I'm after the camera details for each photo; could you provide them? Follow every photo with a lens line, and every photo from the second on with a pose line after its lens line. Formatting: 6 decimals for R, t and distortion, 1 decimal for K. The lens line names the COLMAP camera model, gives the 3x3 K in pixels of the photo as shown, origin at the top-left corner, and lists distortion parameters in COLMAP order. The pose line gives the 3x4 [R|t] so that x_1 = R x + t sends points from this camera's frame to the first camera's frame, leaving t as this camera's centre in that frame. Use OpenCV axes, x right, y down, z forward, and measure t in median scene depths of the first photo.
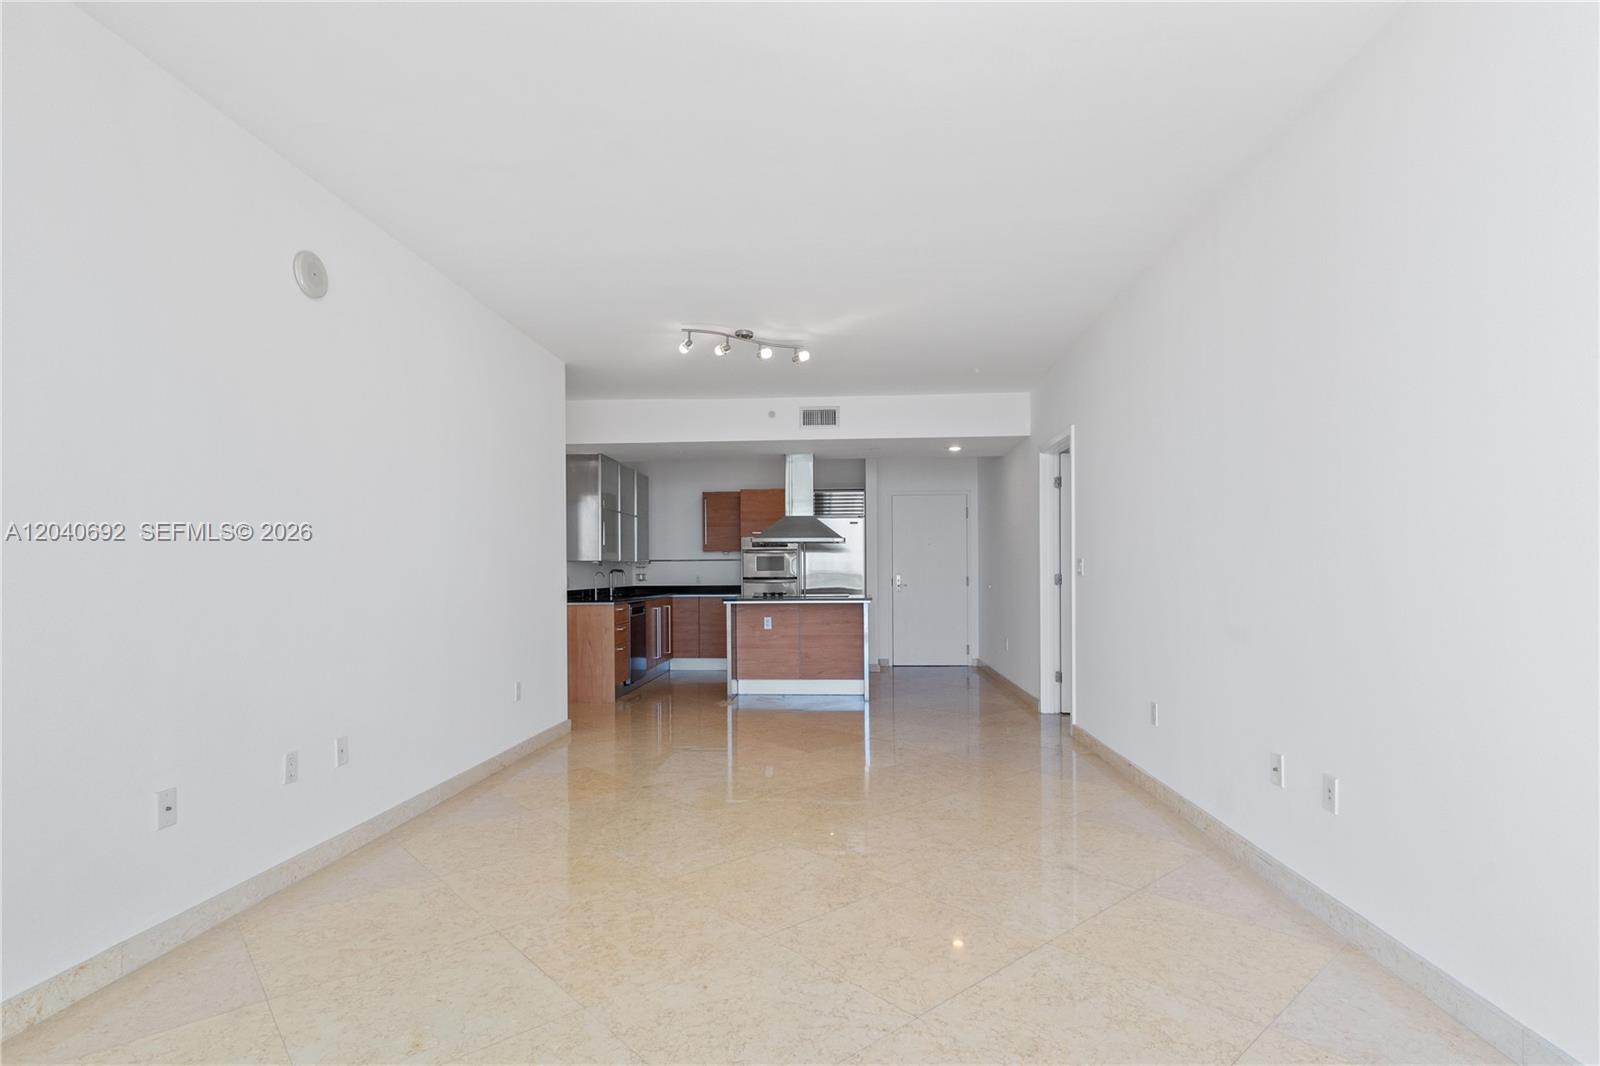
lens RADIAL K [[754.0, 0, 798.8], [0, 754.0, 574.7], [0, 0, 1]] dist [-0.000619, -0.000059]
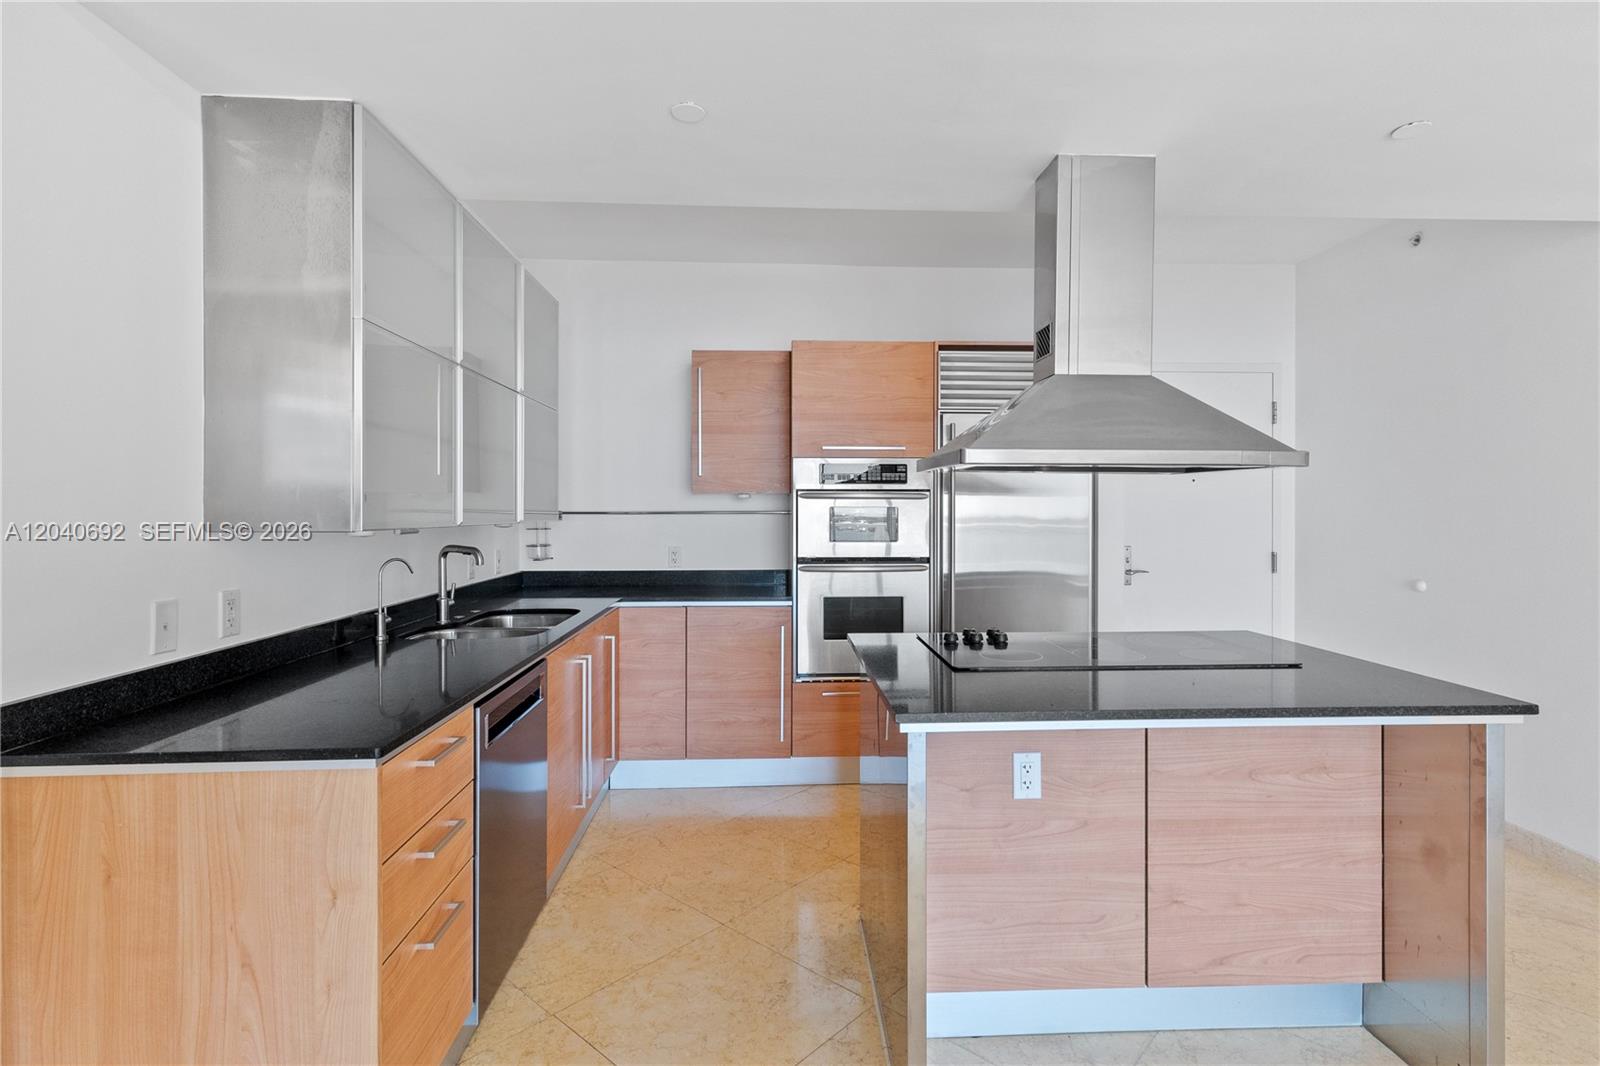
lens RADIAL K [[767.2, 0, 804.9], [0, 767.2, 514.6], [0, 0, 1]] dist [0.000043, -0.000151]
pose [[0.993386, 0.002802, 0.114790, -0.116636], [-0.003113, 0.999992, 0.002524, -0.020864], [-0.114782, -0.002865, 0.993387, 0.588664]]
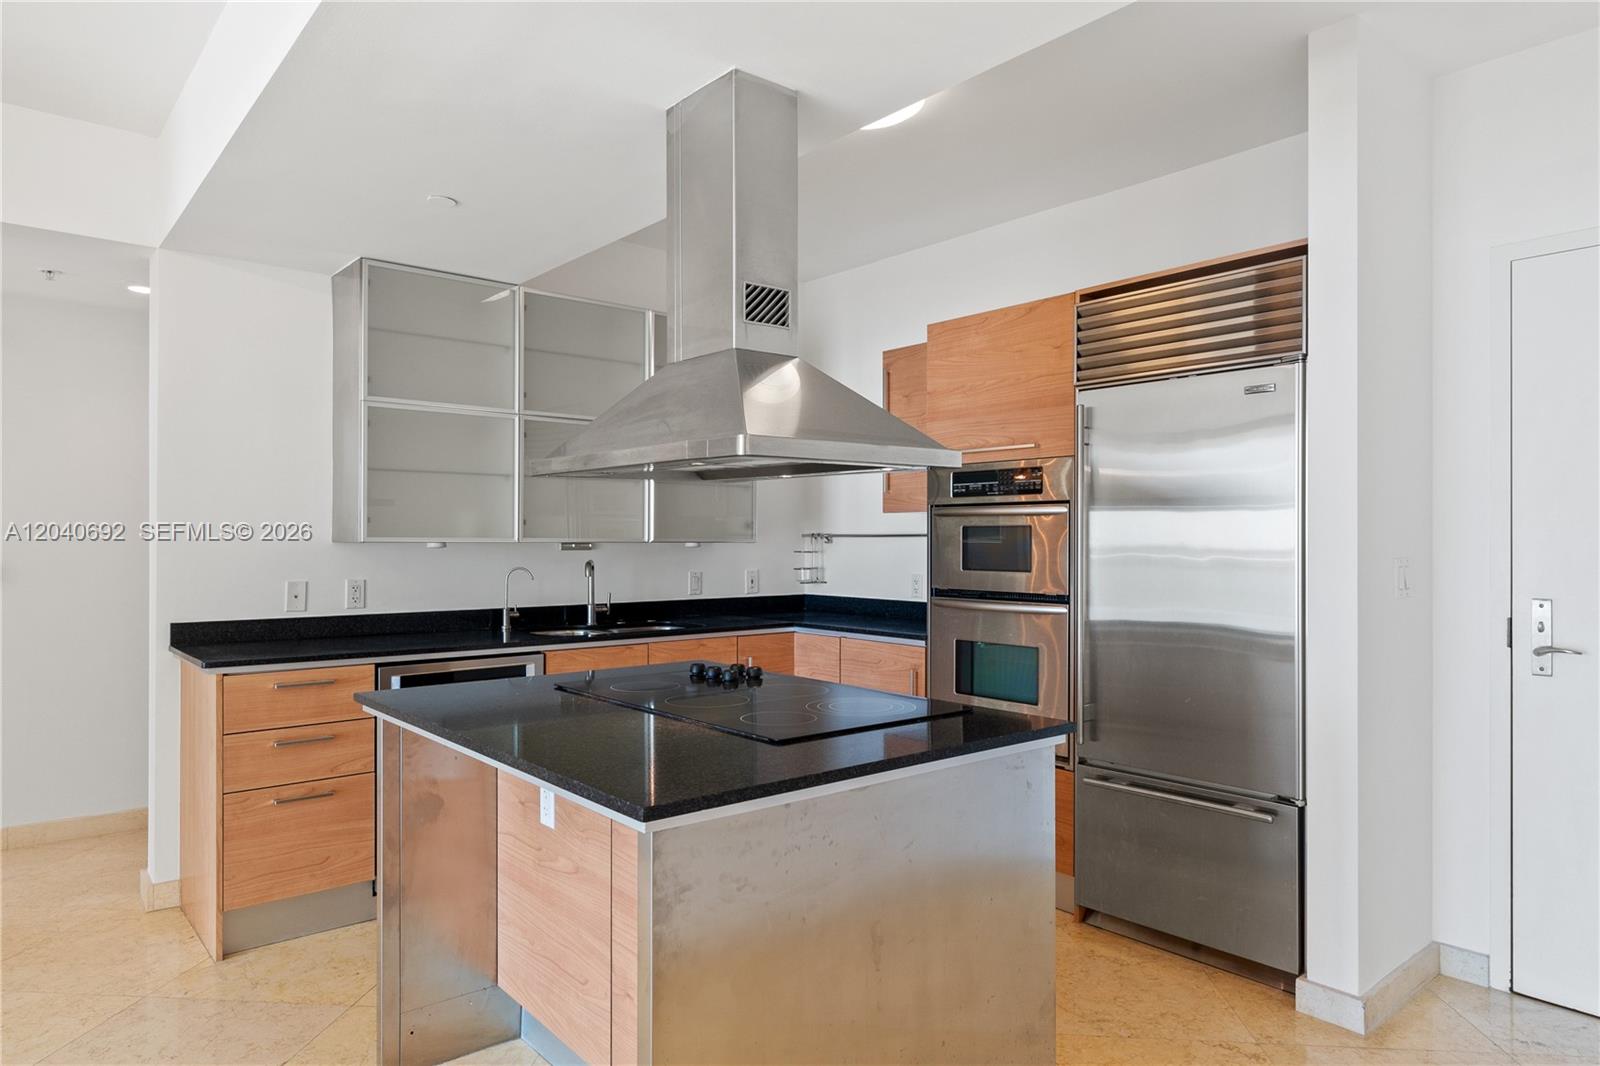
lens RADIAL K [[971.6, 0, 800.0], [0, 971.6, 533.0], [0, 0, 1]] dist [0.001799, 0.000161]
pose [[0.701402, 0.000991, -0.712765, 0.193789], [-0.007024, 0.999960, -0.005522, -0.018310], [0.712731, 0.008879, 0.701381, 0.657989]]
